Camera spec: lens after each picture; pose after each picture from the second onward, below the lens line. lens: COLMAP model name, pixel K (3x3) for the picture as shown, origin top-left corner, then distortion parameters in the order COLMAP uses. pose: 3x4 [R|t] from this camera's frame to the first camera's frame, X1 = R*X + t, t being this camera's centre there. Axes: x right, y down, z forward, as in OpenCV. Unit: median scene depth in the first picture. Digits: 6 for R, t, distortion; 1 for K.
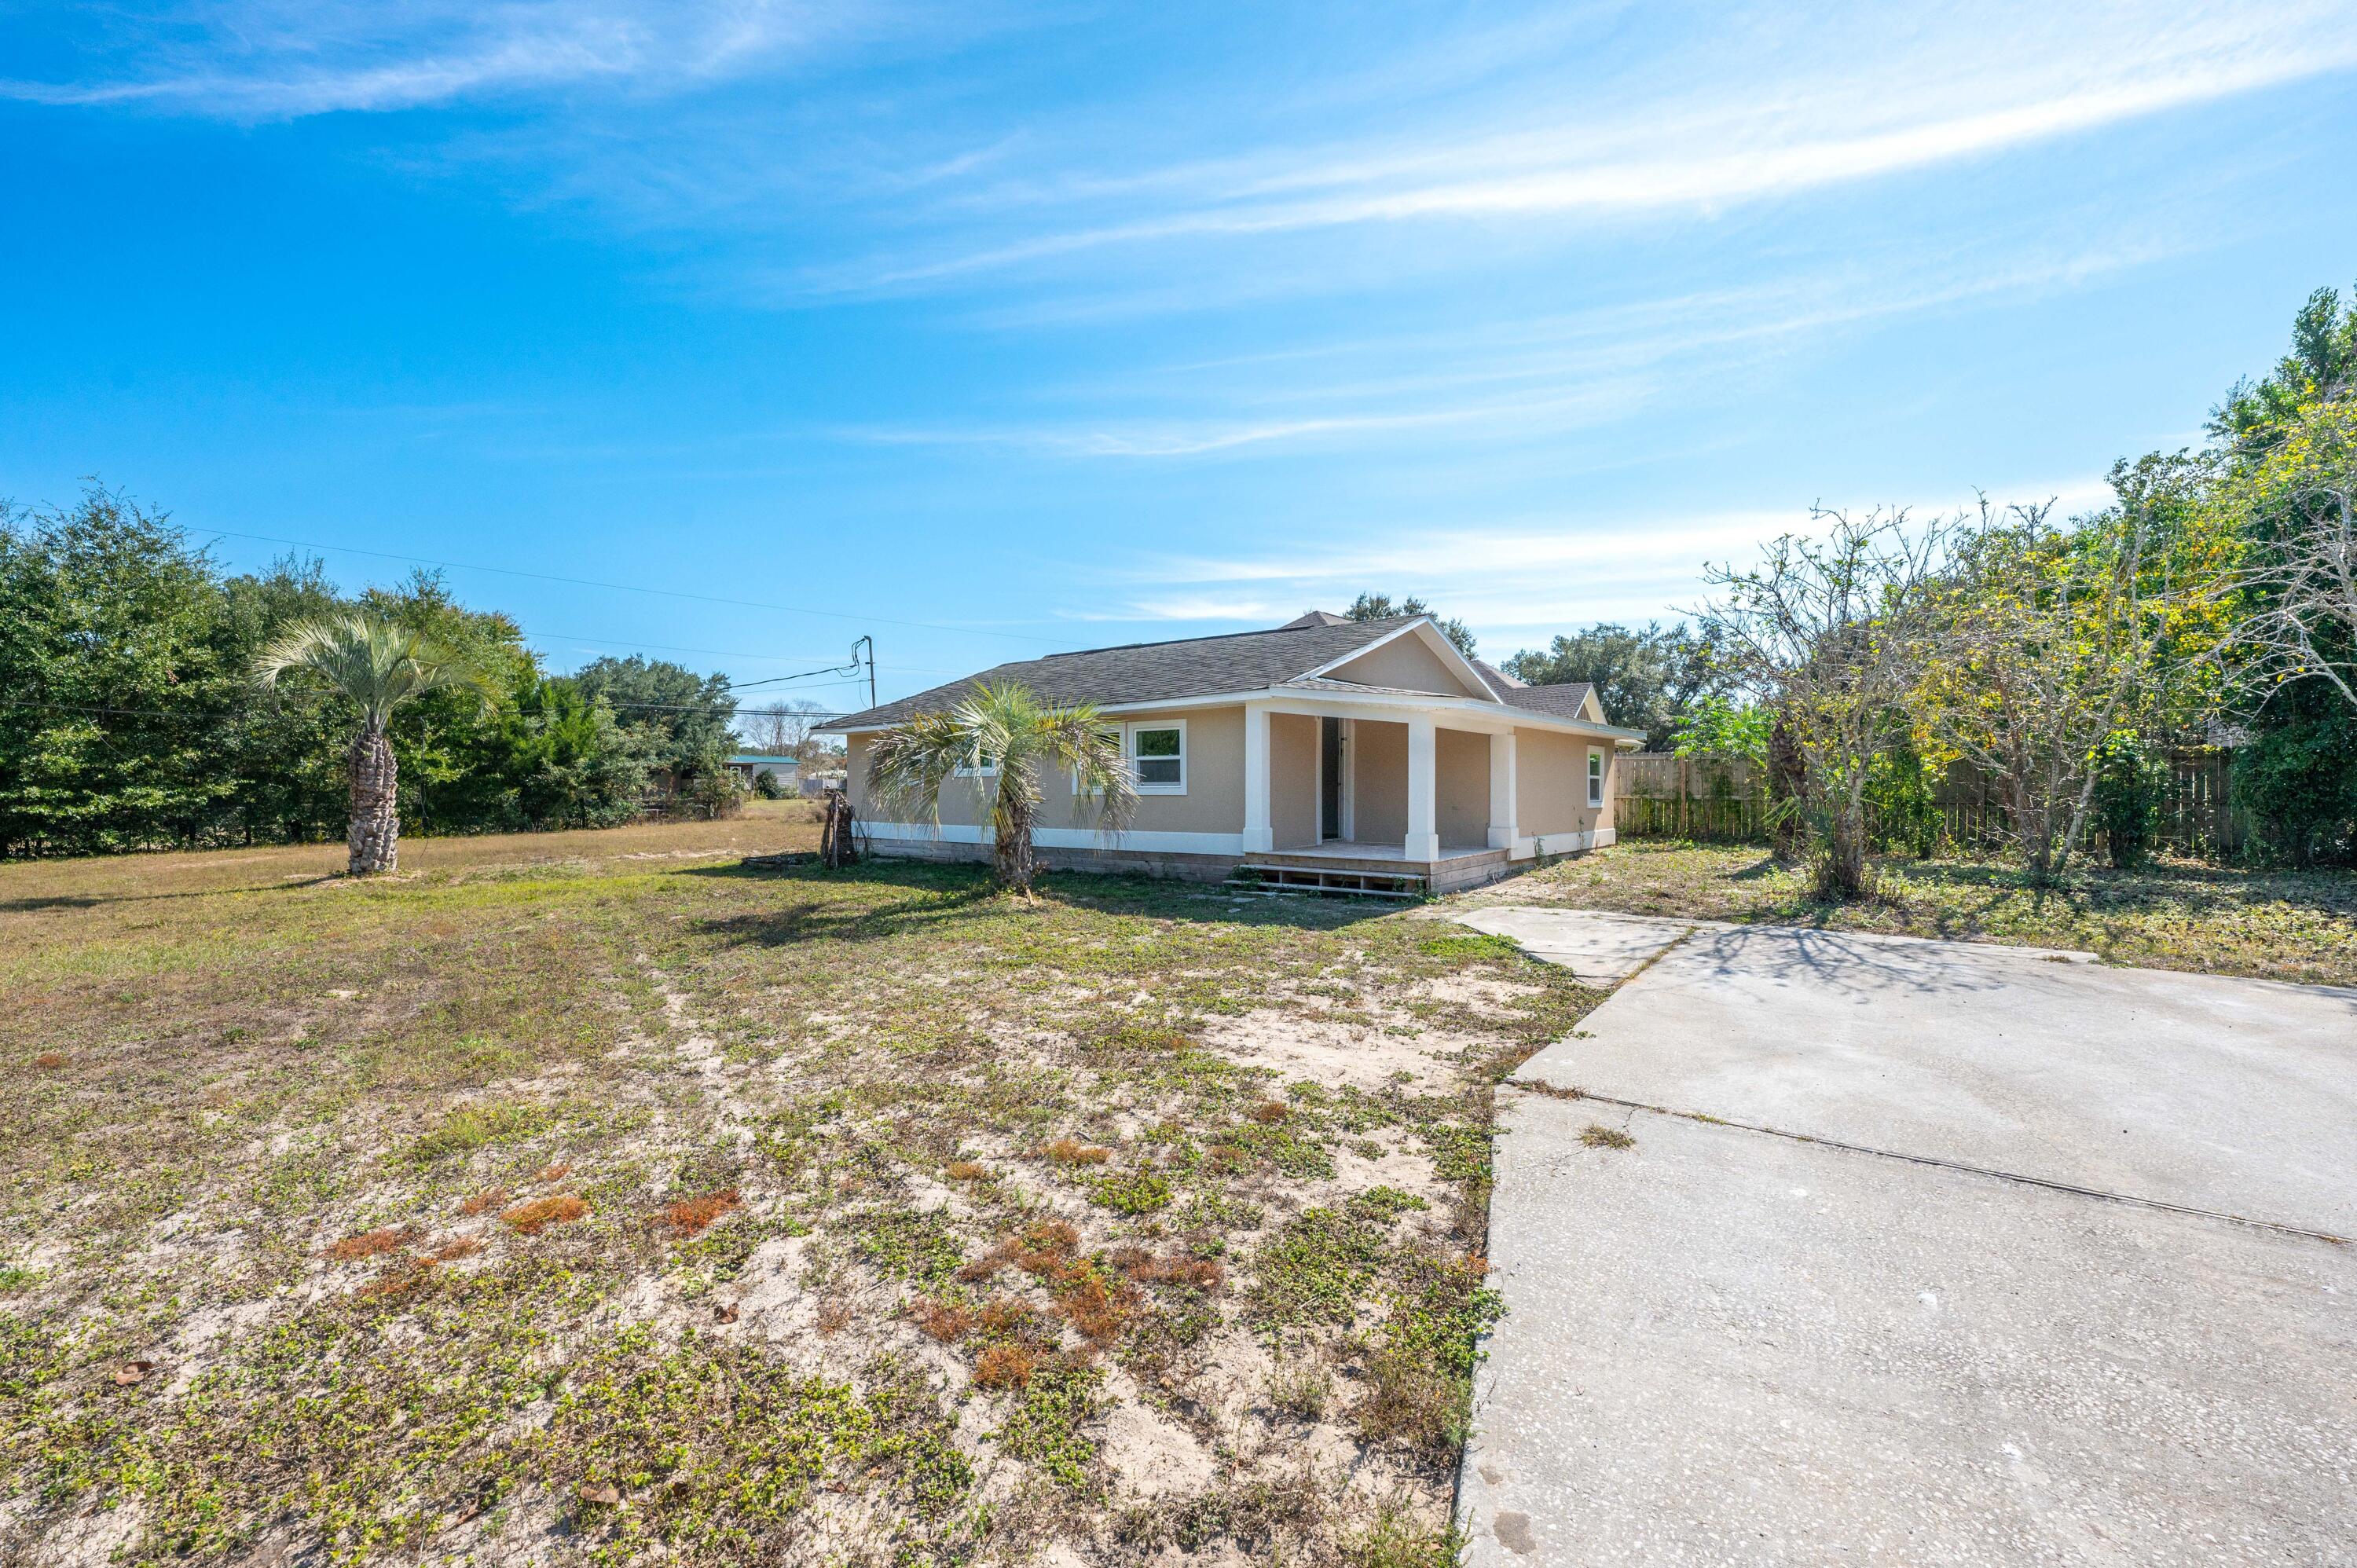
lens RADIAL K [[980.2, 0, 1176.8], [0, 980.2, 781.0], [0, 0, 1]] dist [0.001799, 0.000050]
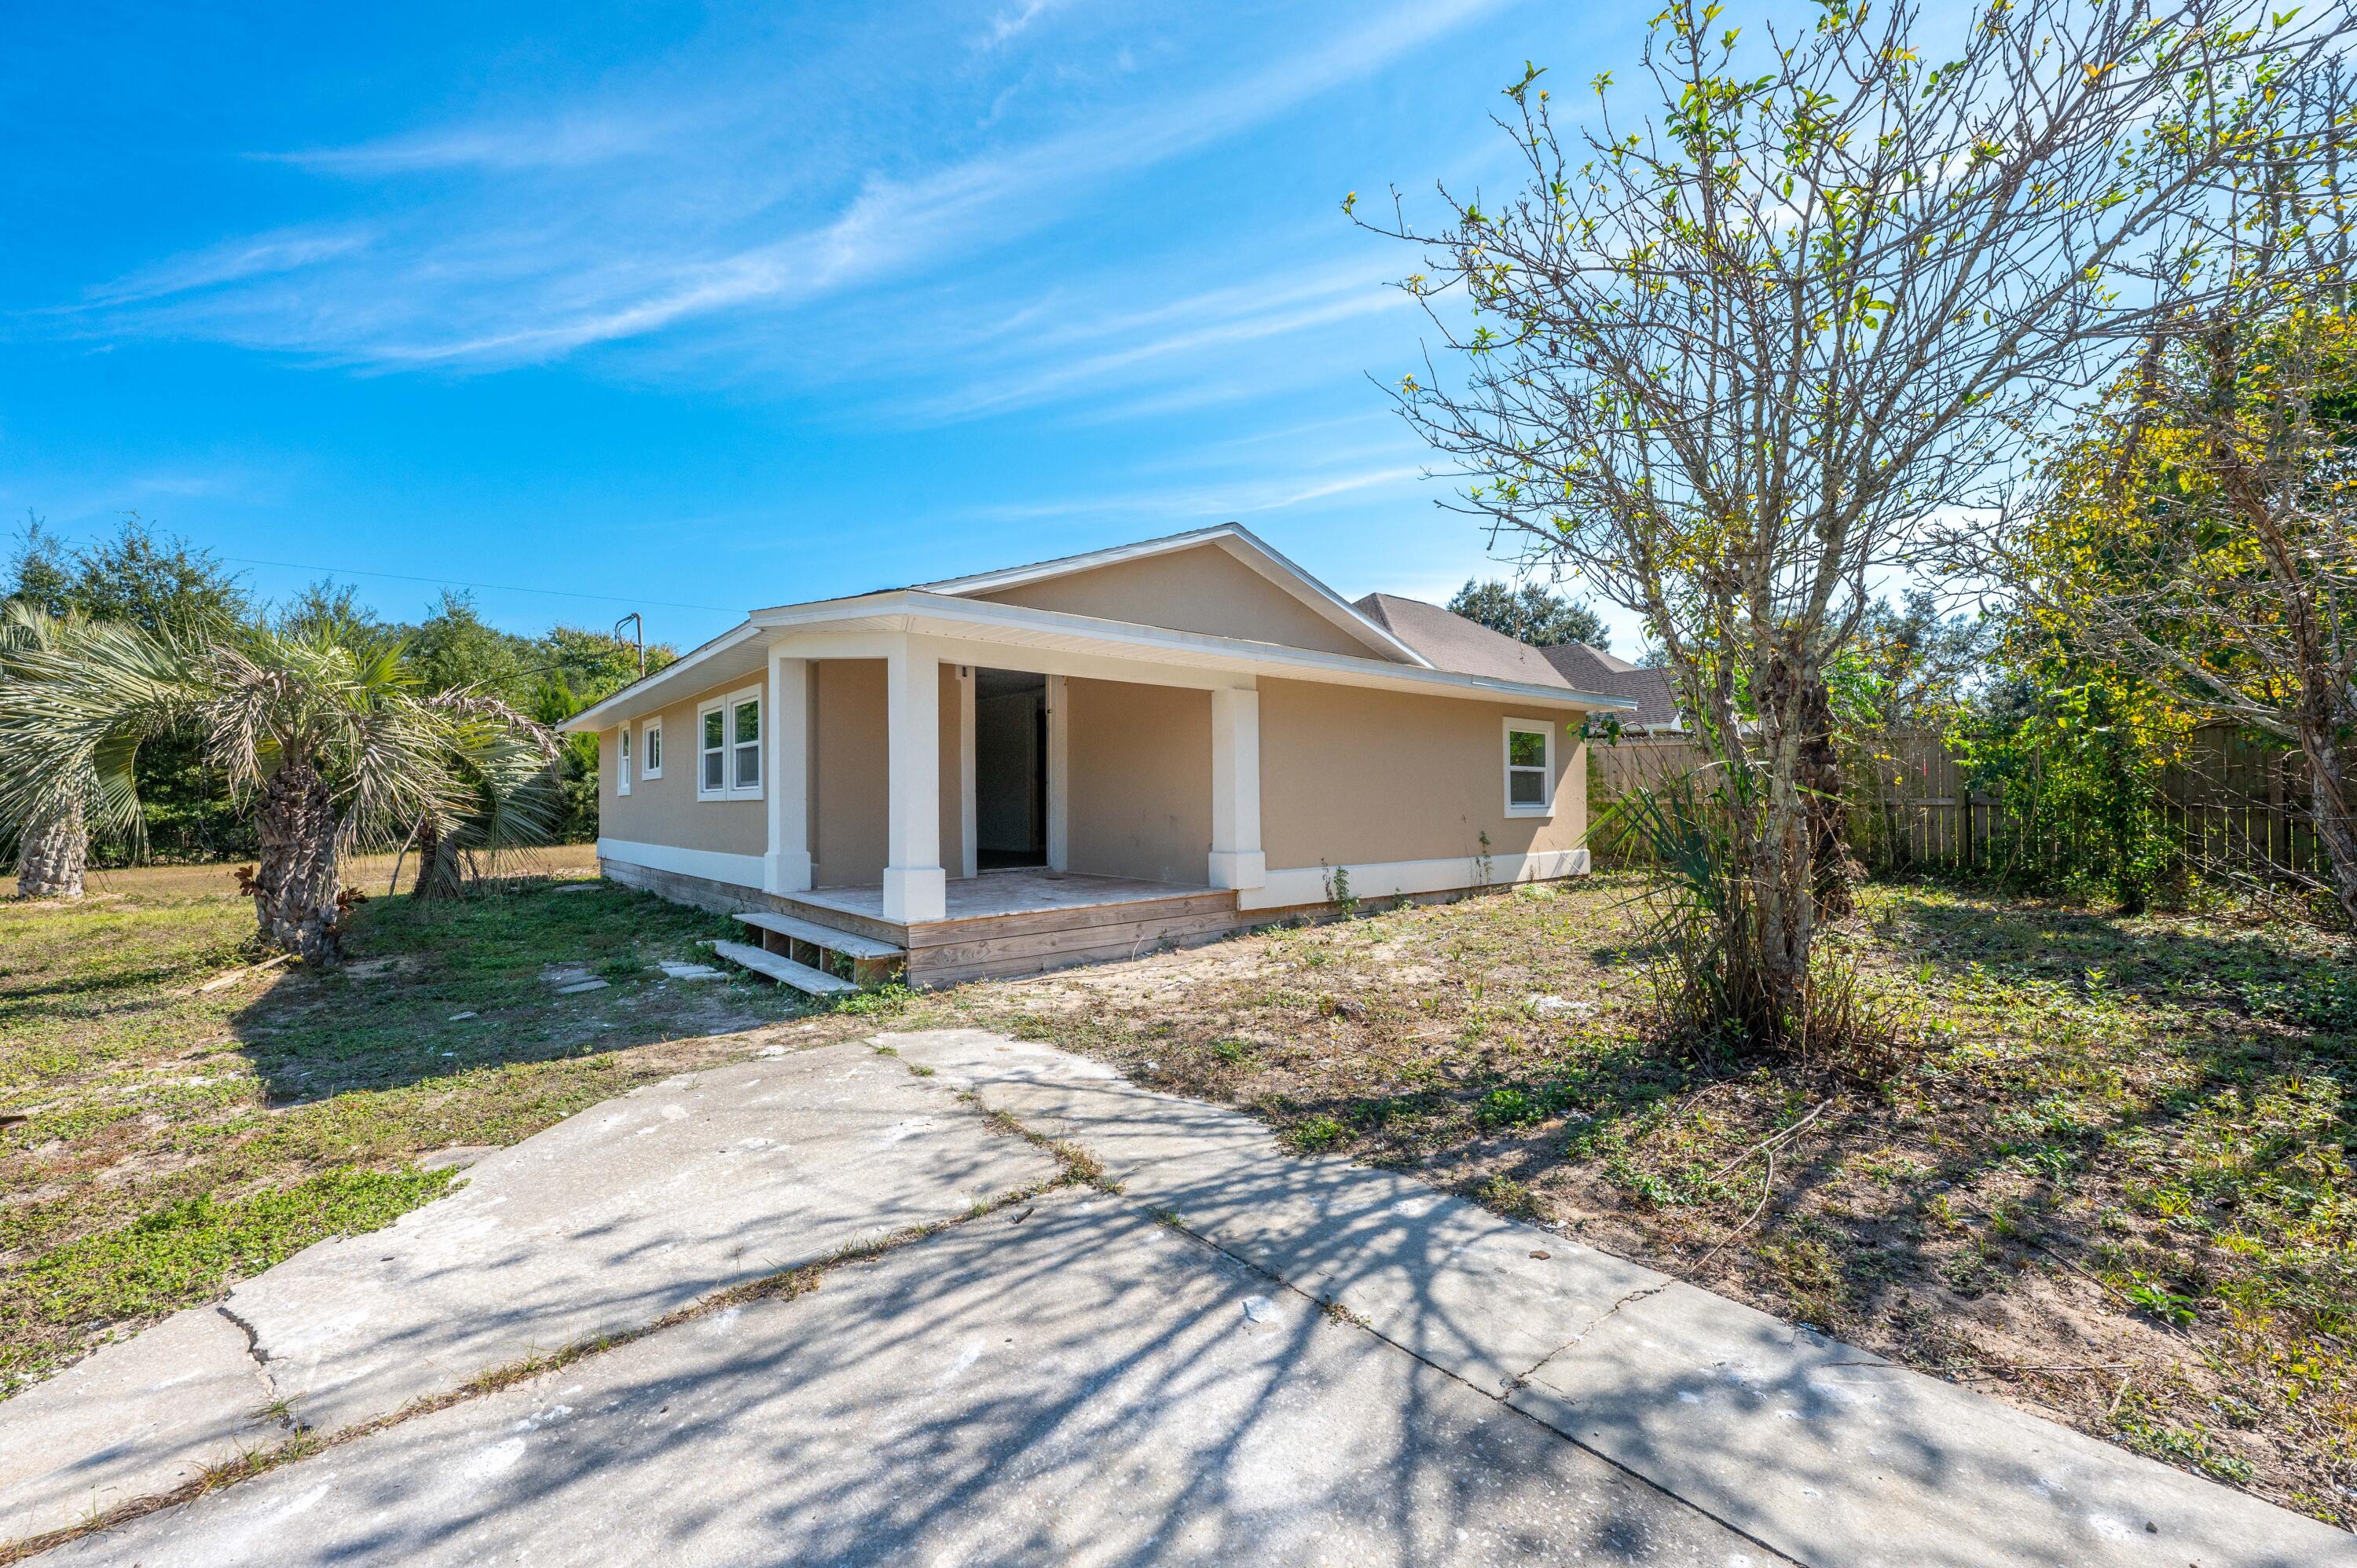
lens RADIAL K [[938.8, 0, 1167.6], [0, 938.8, 744.1], [0, 0, 1]] dist [0.002866, 0.000224]
pose [[0.977829, -0.019766, -0.208468, 0.274273], [0.008577, 0.998480, -0.054442, 0.009232], [0.209227, 0.051447, 0.976513, 0.300700]]
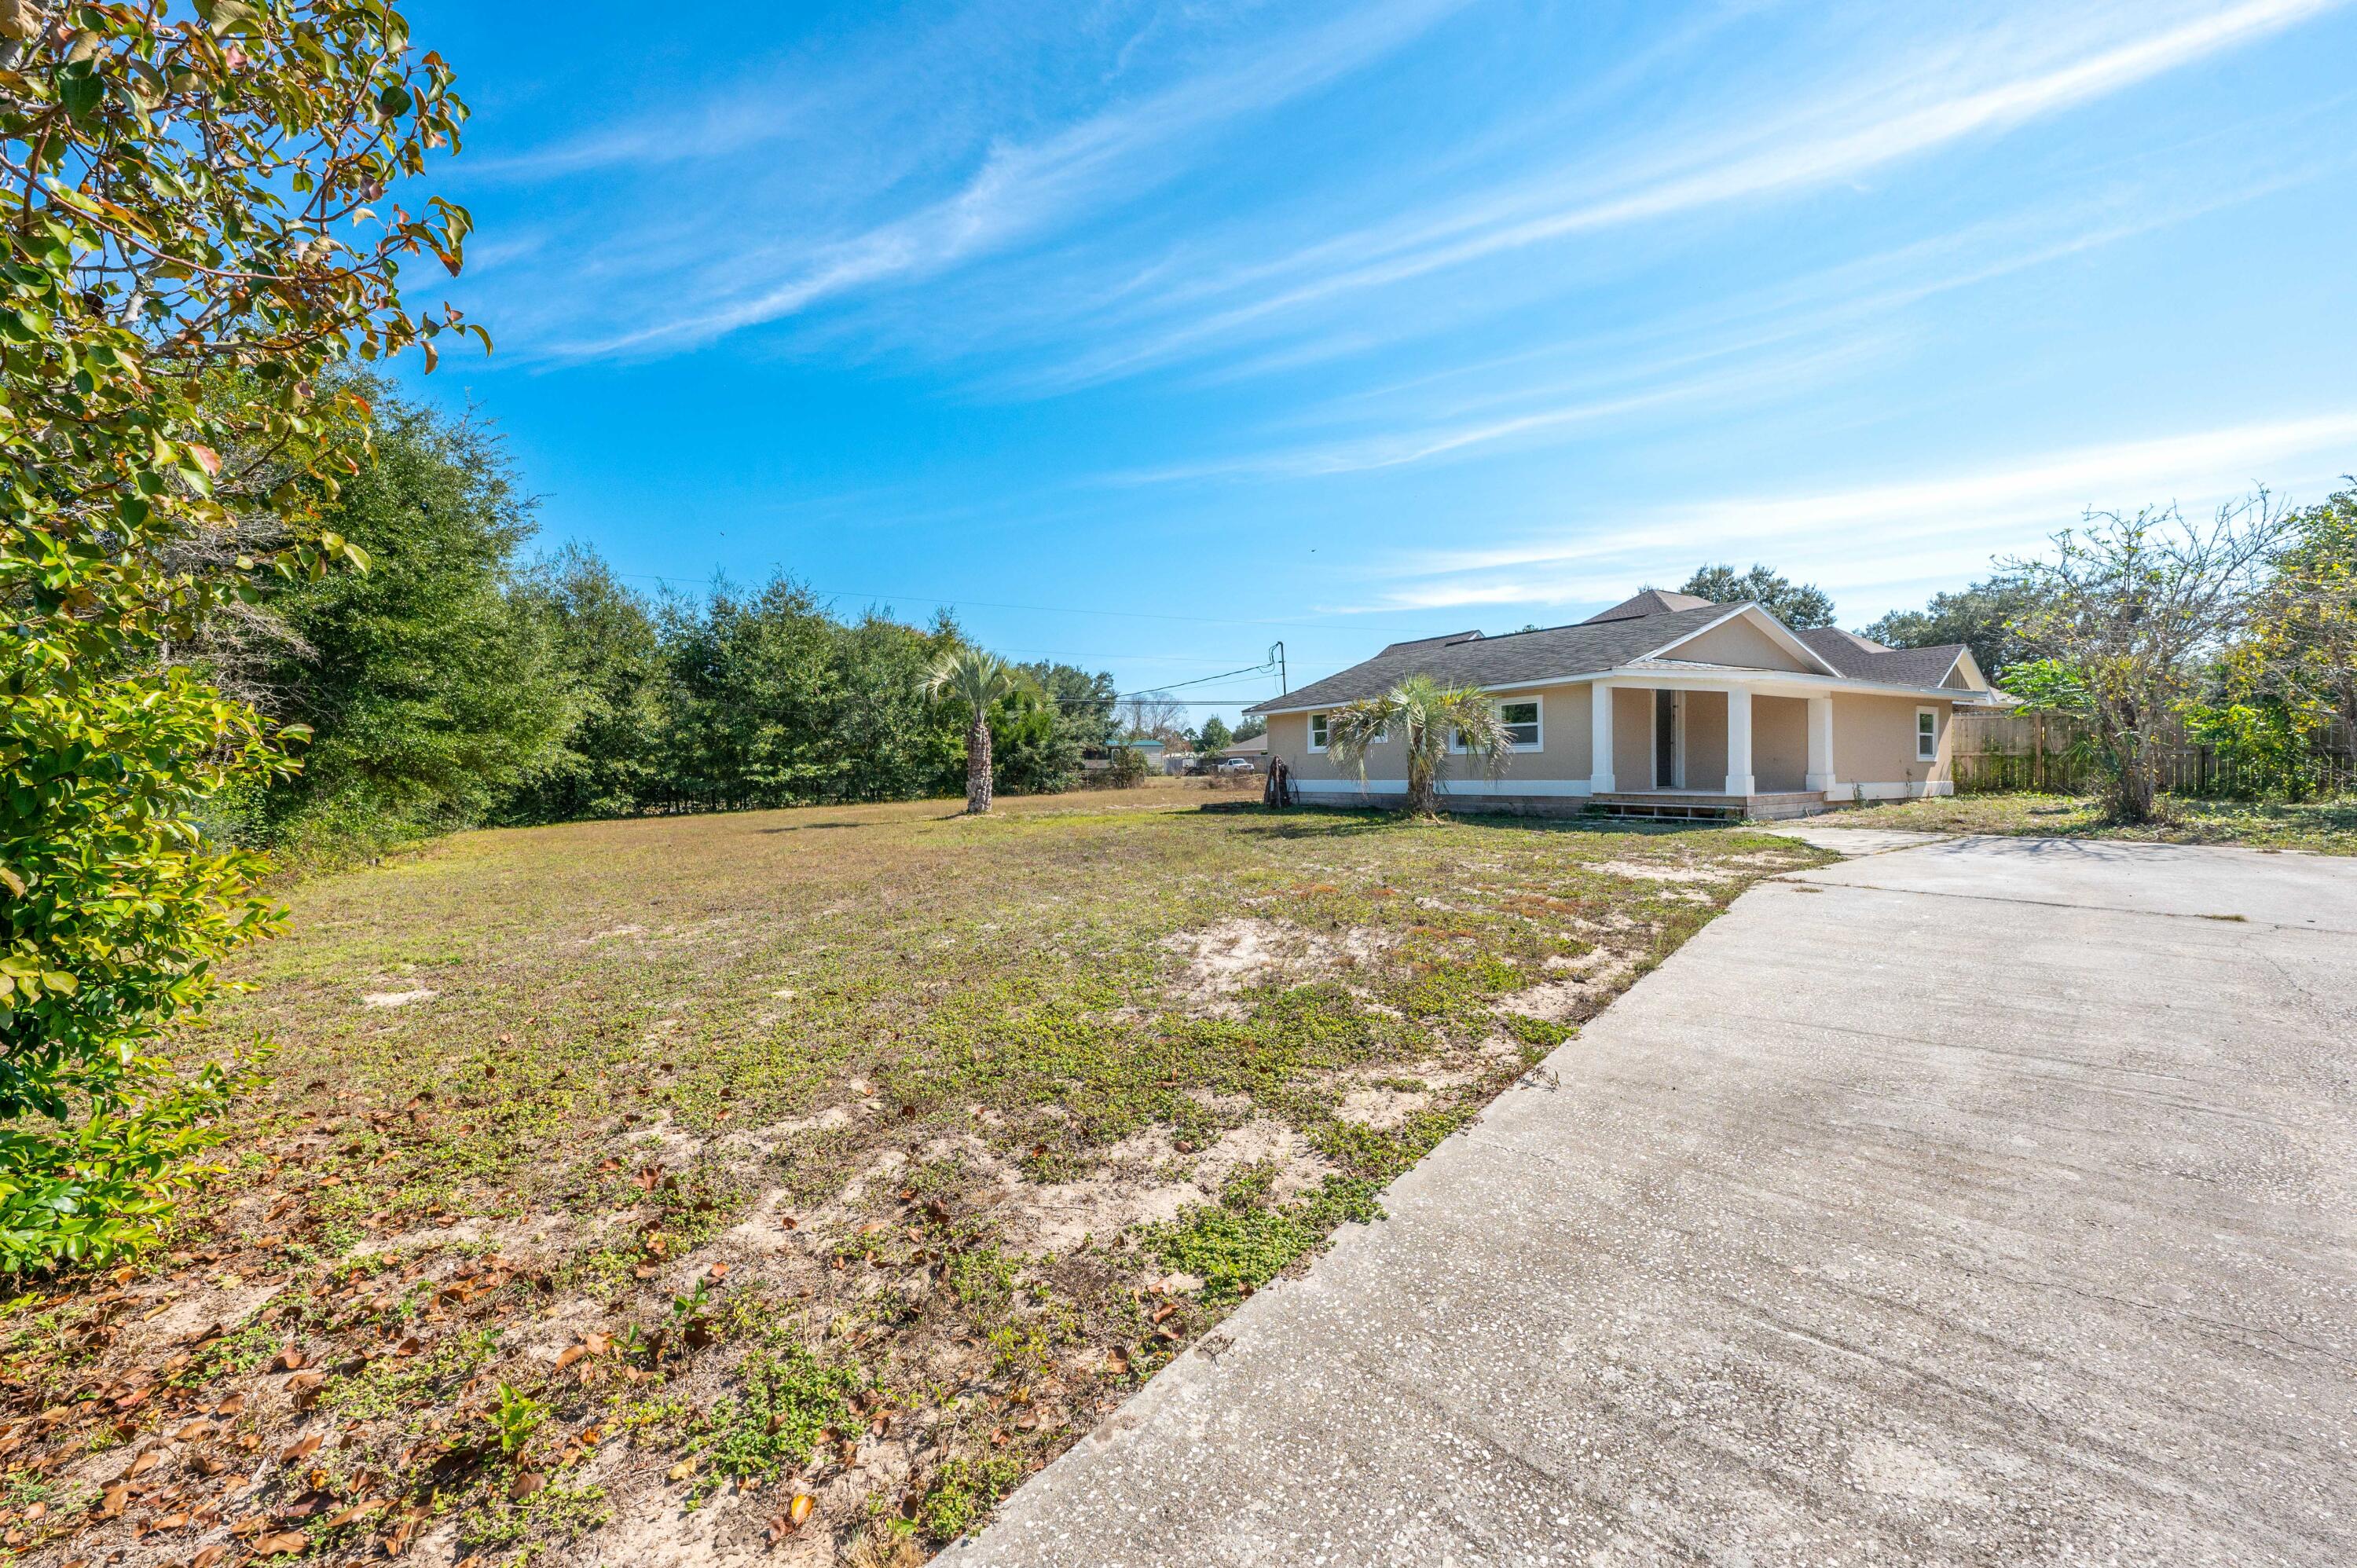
lens RADIAL K [[938.8, 0, 1180.7], [0, 938.8, 777.3], [0, 0, 1]] dist [0.002866, 0.000224]
pose [[0.947907, -0.006966, -0.318472, -0.034397], [0.012294, 0.999816, 0.014723, 0.015959], [0.318311, -0.017871, 0.947818, -0.247907]]
